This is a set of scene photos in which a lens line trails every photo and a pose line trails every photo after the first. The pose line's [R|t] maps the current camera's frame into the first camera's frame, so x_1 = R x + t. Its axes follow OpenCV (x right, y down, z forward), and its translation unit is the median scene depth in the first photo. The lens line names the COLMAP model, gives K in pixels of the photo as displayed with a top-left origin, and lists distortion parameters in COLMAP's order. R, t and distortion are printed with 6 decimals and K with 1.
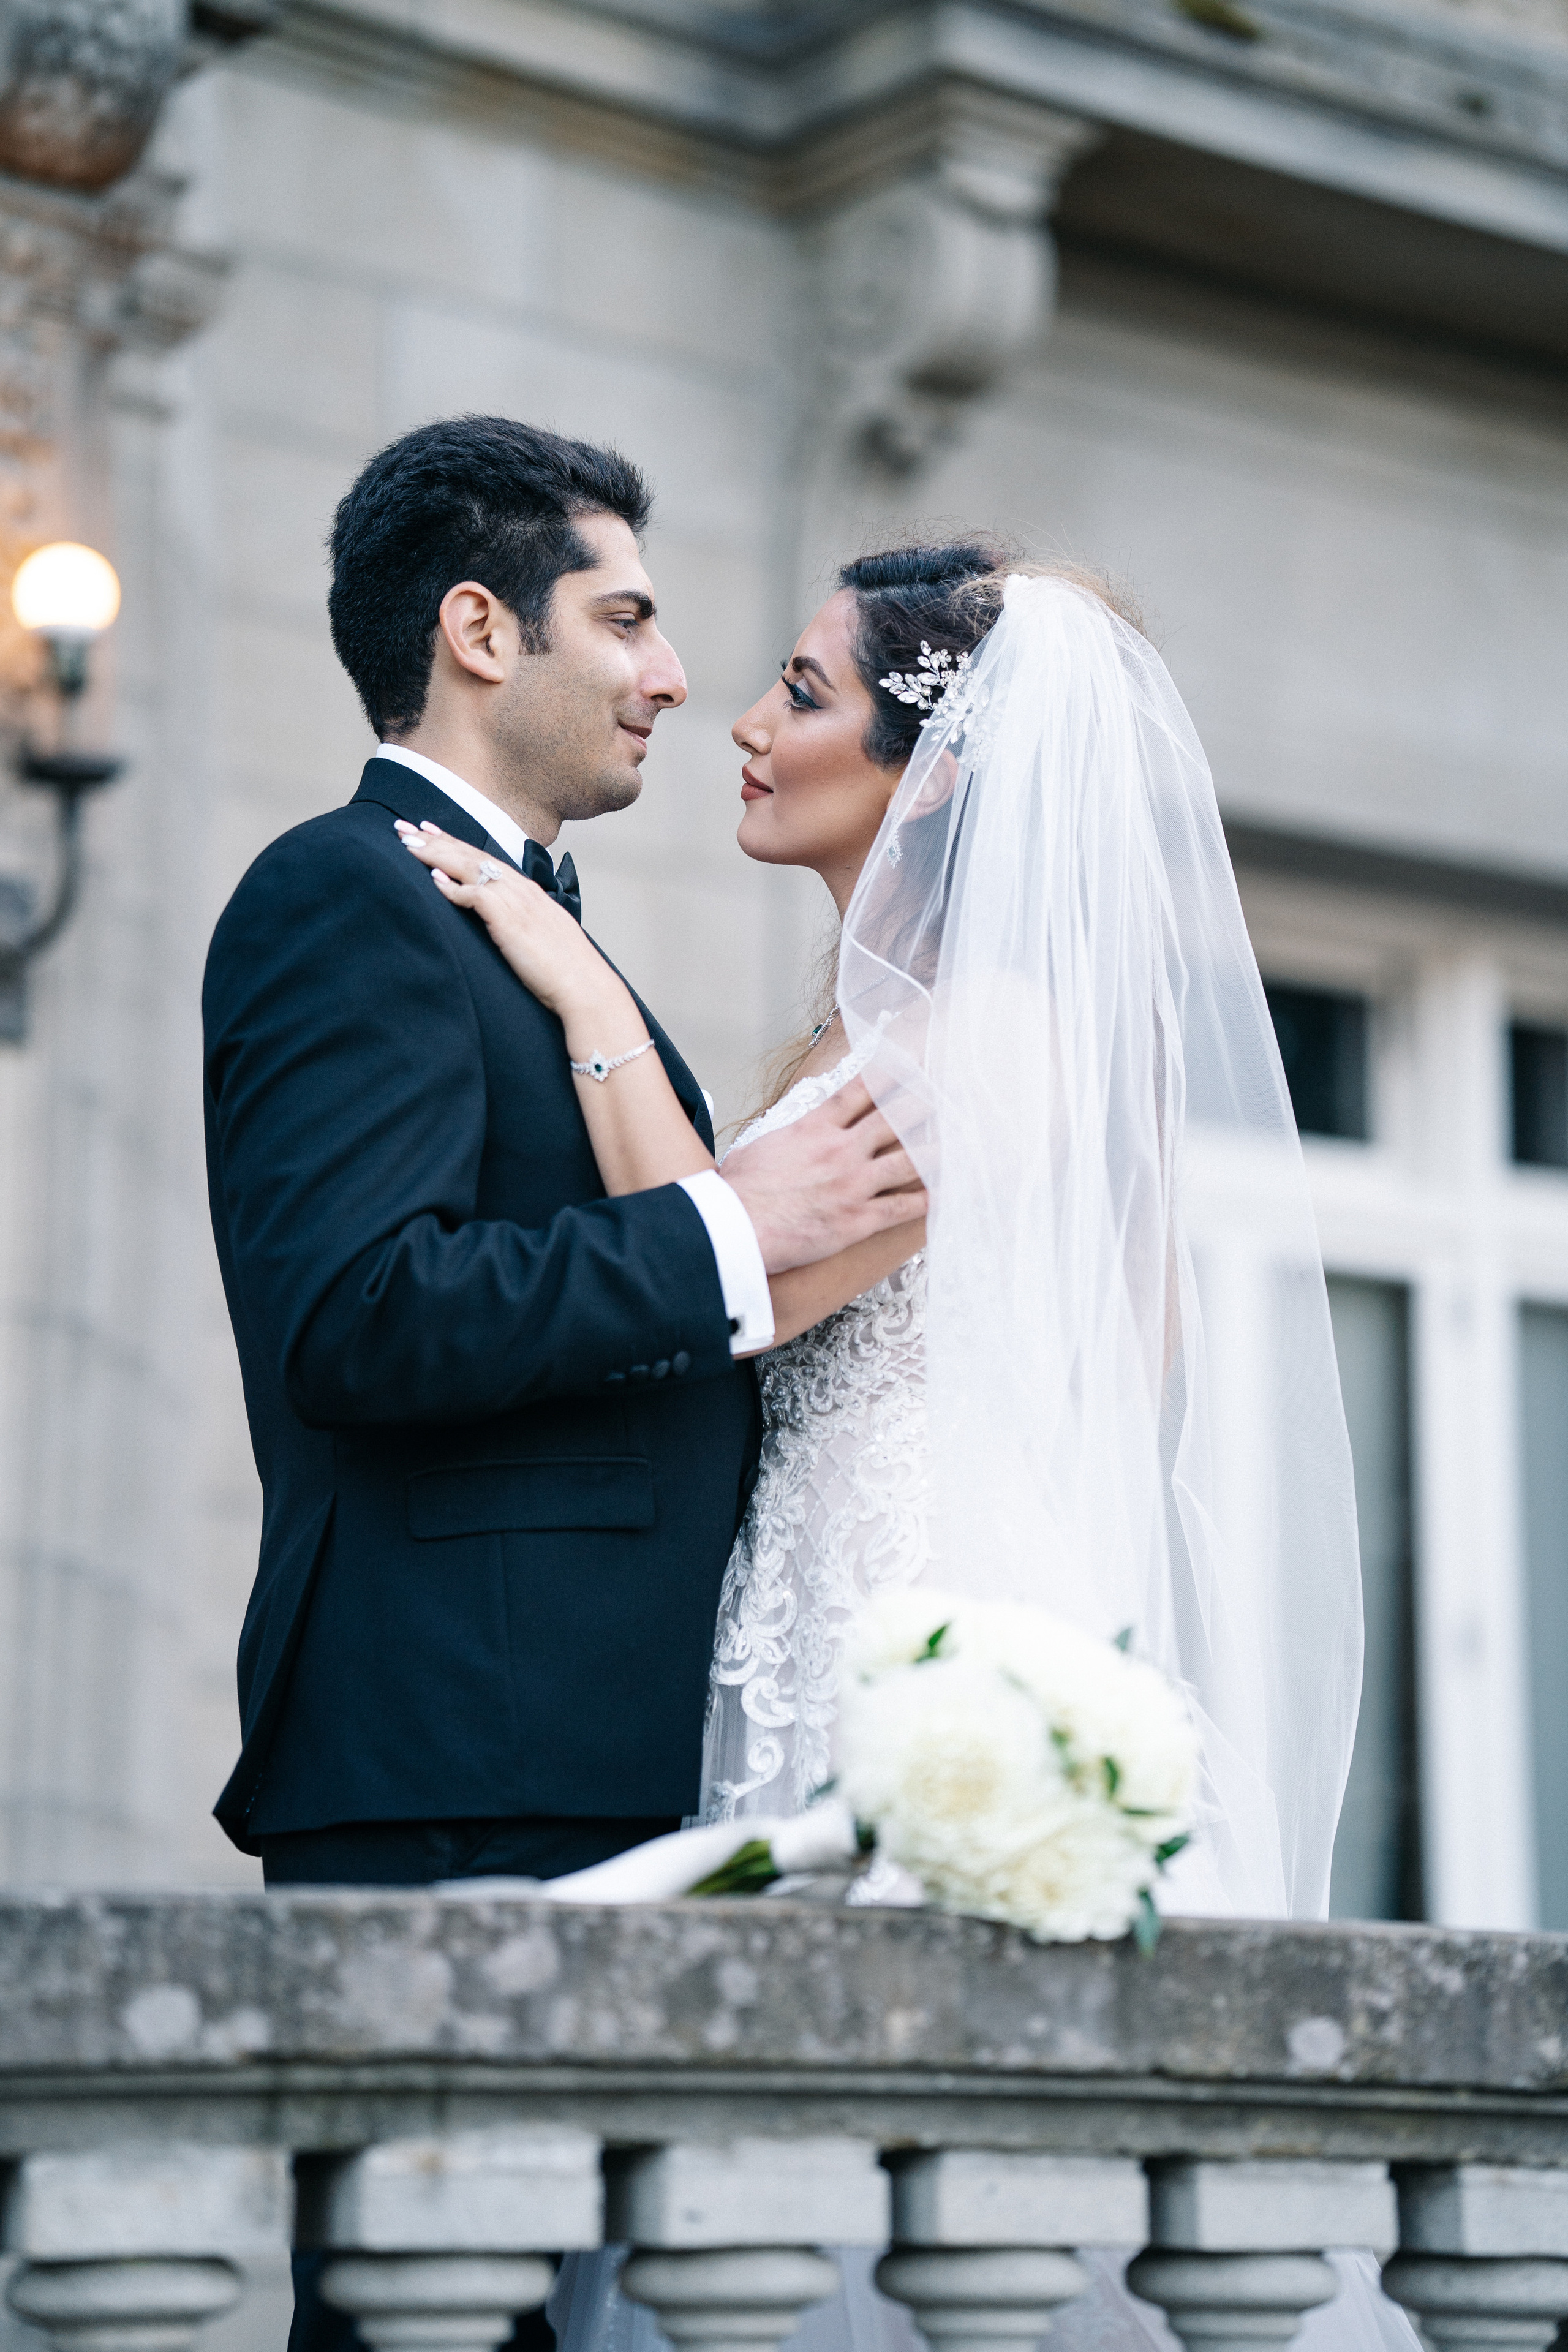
lens RADIAL K [[5814.7, 0, 784.0], [0, 5814.7, 1176.0], [0, 0, 1]] dist [0.420595, 5.605944]
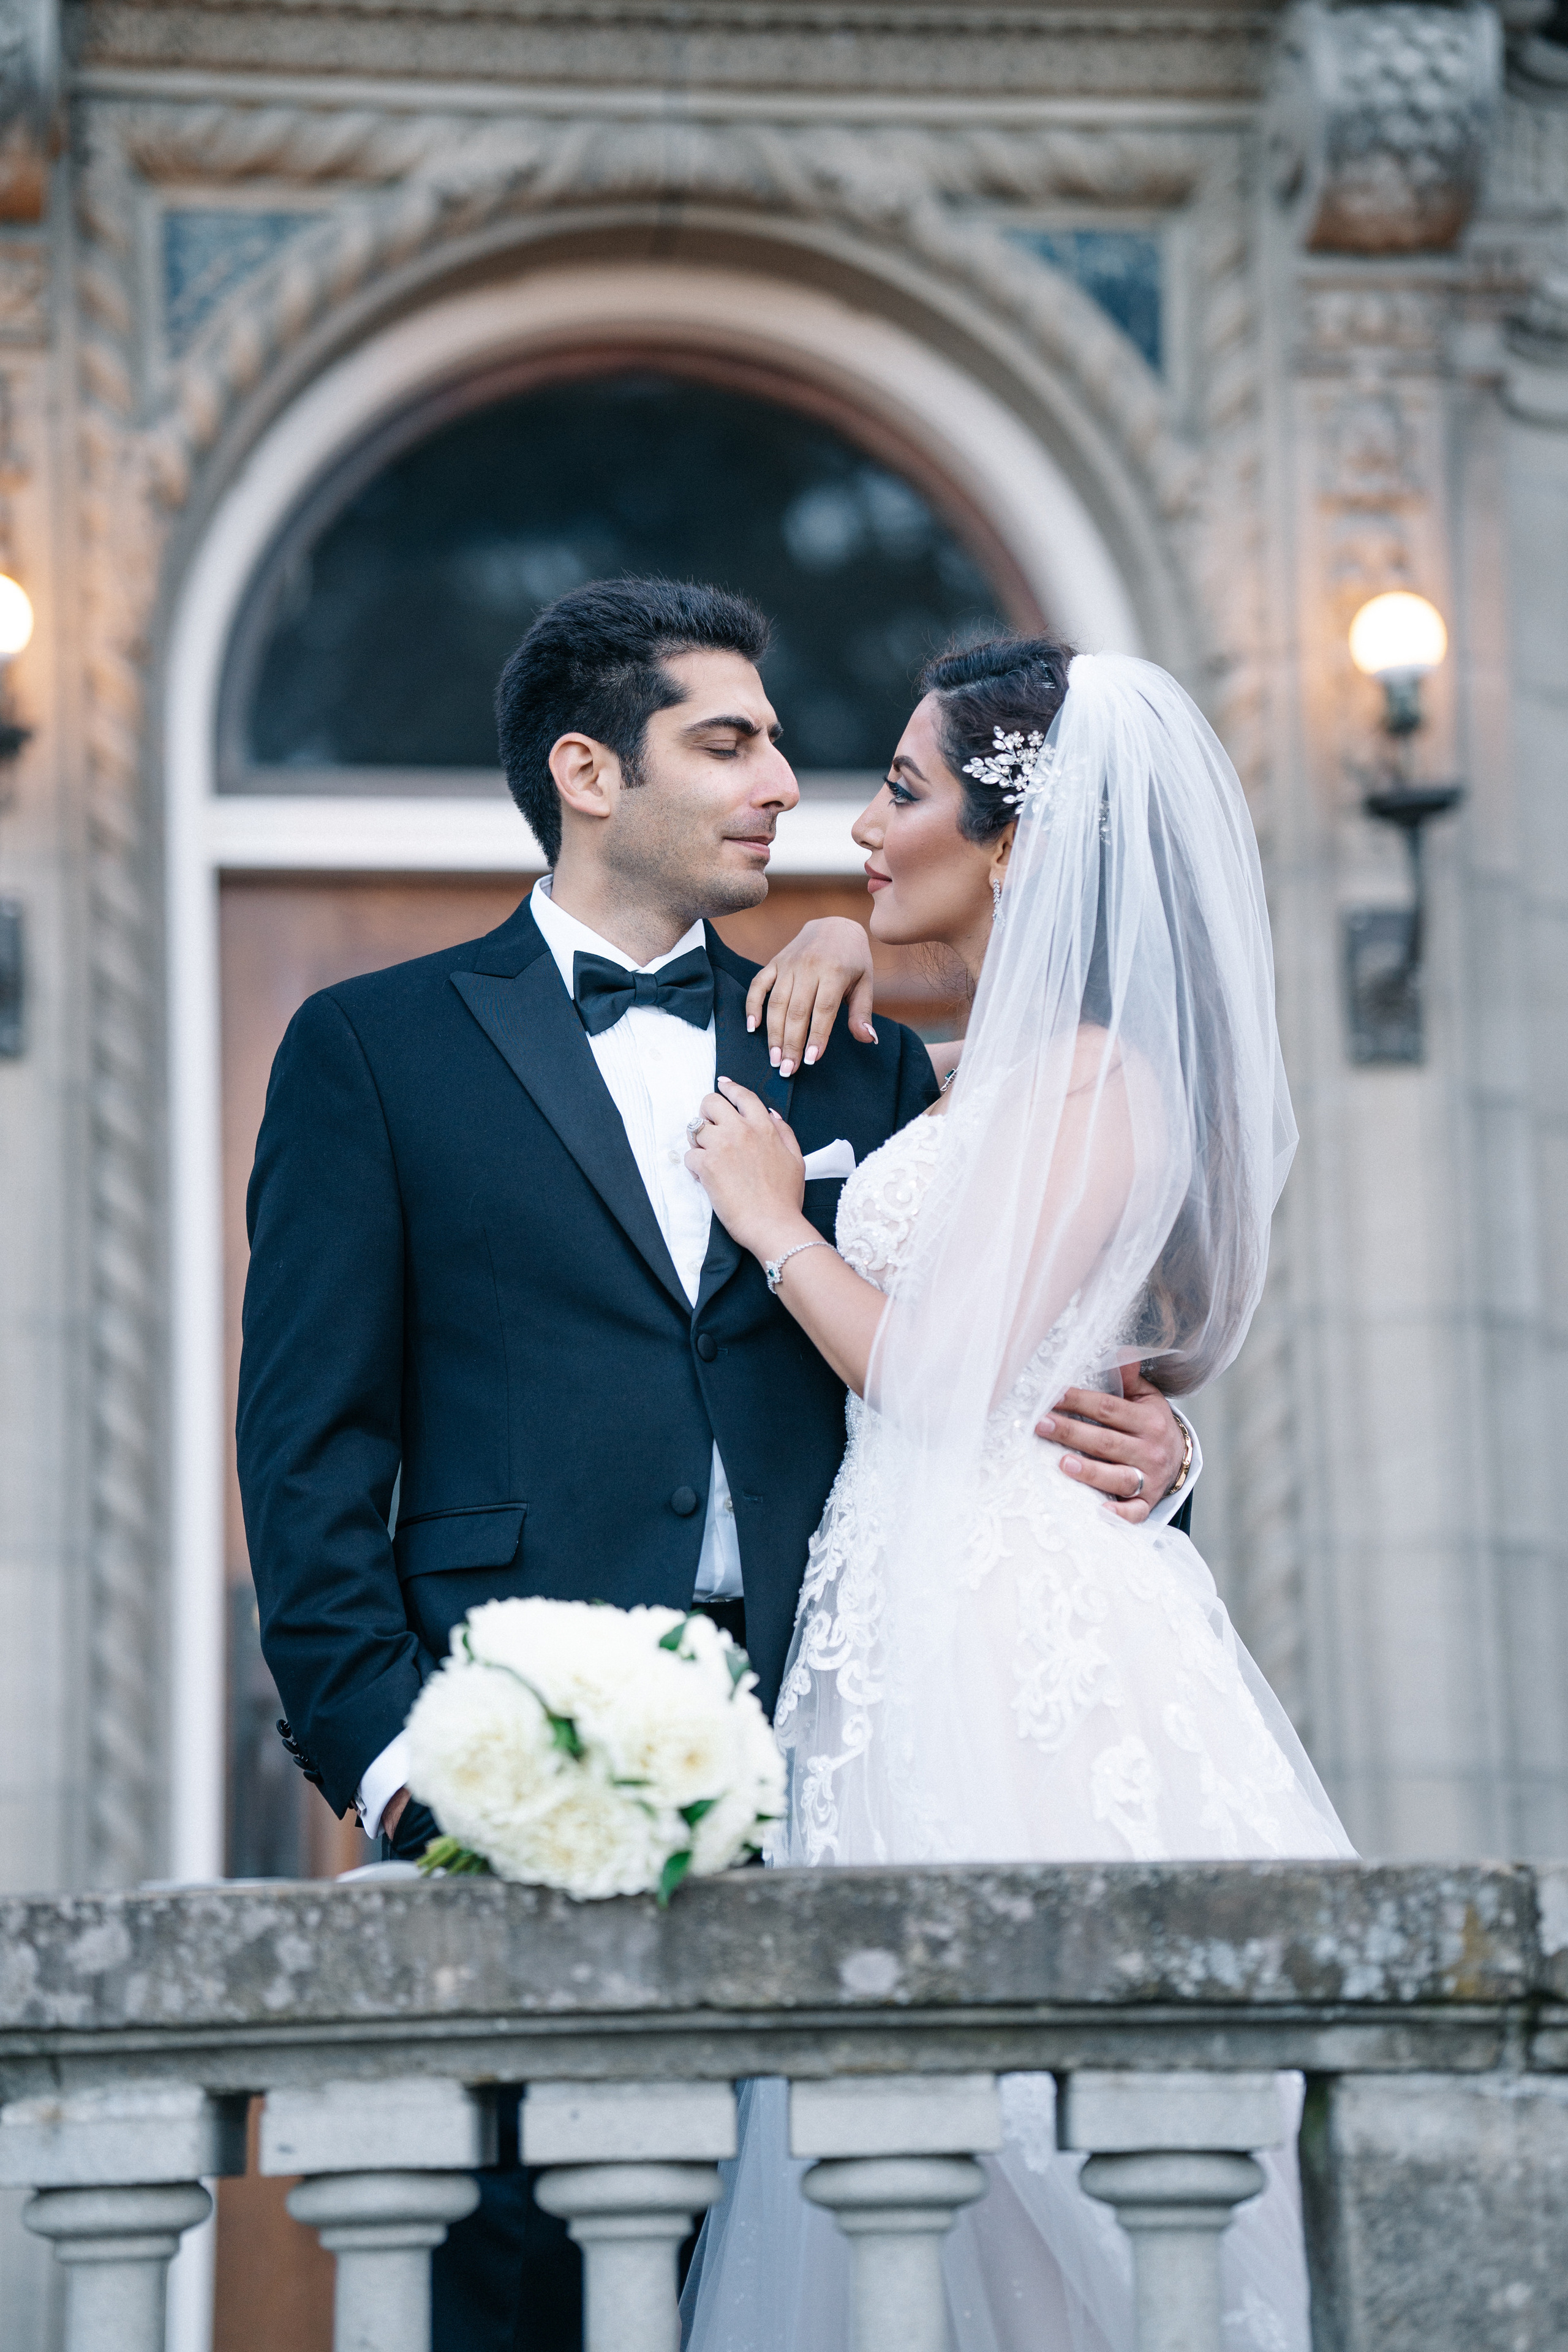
lens RADIAL K [[5848.4, 0, 784.0], [0, 5848.4, 1176.0], [0, 0, 1]] dist [0.743957, 1.104323]
pose [[0.853506, -0.106764, -0.510029, 0.678298], [0.112852, 0.993428, -0.019102, 0.014888], [0.508716, -0.041254, 0.859945, 0.020248]]
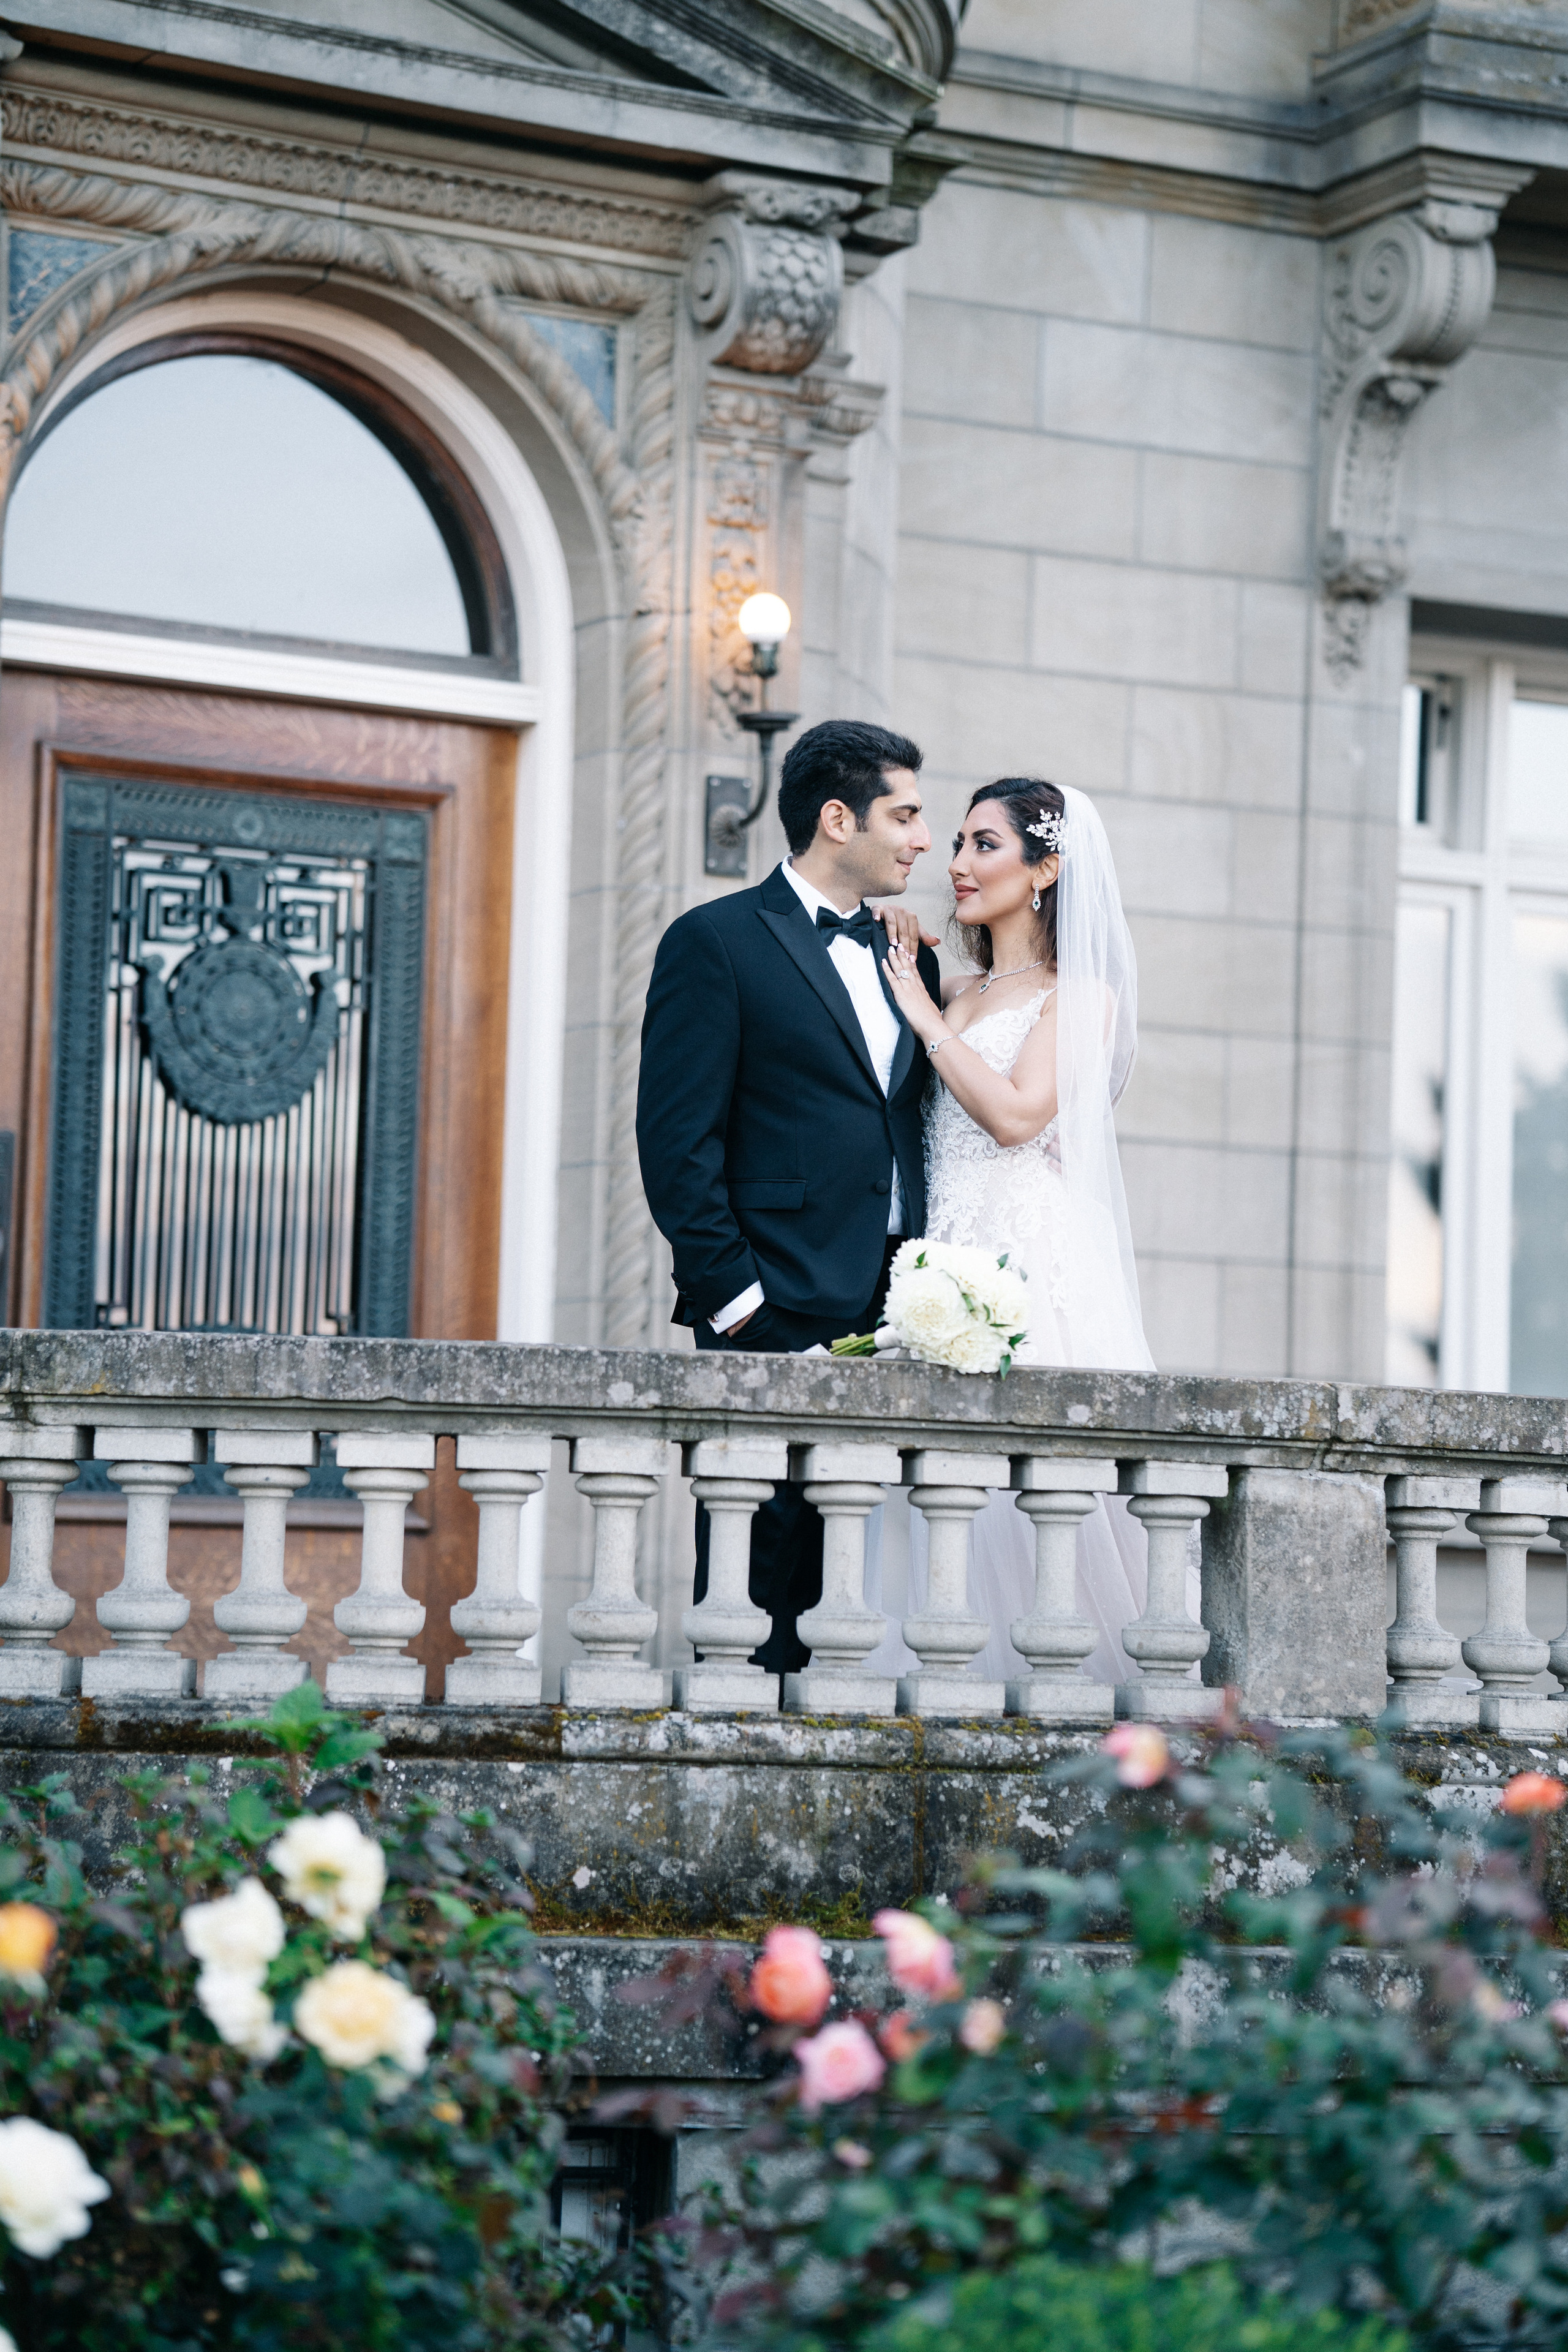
lens RADIAL K [[5848.4, 0, 784.0], [0, 5848.4, 1176.0], [0, 0, 1]] dist [0.743957, 1.104323]
pose [[0.982862, 0.012631, -0.183909, 0.437652], [0.003975, 0.995966, 0.089644, -0.189158], [0.184299, -0.088839, 0.978847, -1.539518]]
